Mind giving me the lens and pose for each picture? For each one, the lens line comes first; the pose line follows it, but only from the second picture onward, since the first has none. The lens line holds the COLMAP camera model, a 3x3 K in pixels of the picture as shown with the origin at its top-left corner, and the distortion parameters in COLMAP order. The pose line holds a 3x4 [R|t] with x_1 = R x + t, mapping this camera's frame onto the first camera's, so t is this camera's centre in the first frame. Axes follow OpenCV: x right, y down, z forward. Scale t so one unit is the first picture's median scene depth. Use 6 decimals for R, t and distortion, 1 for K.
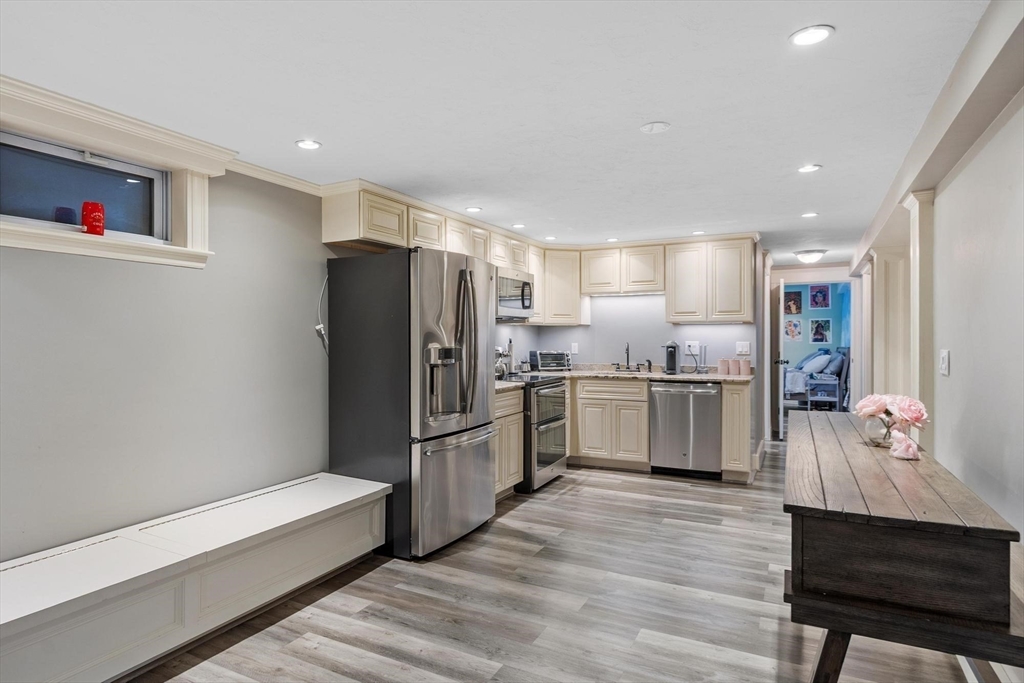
lens RADIAL K [[577.6, 0, 511.5], [0, 577.6, 337.1], [0, 0, 1]] dist [0.002707, 0.000187]
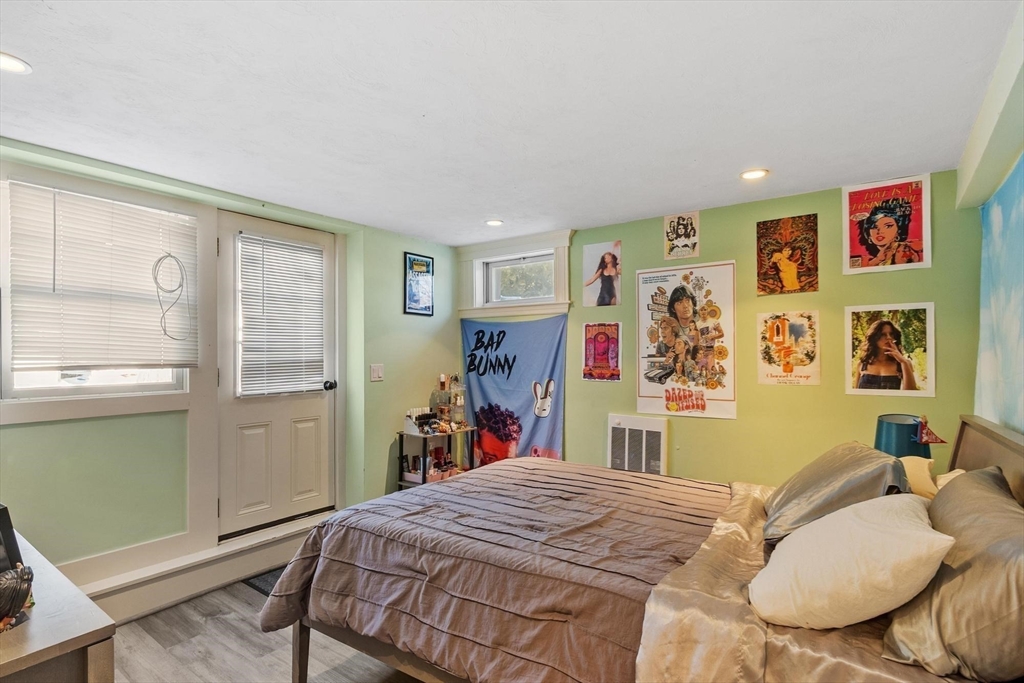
lens RADIAL K [[521.3, 0, 511.4], [0, 521.3, 349.9], [0, 0, 1]] dist [0.003182, 0.000290]
pose [[0.988439, 0.006836, -0.151465, 0.395863], [-0.009001, 0.999867, -0.013609, -0.005395], [0.151352, 0.014814, 0.988369, 0.728903]]
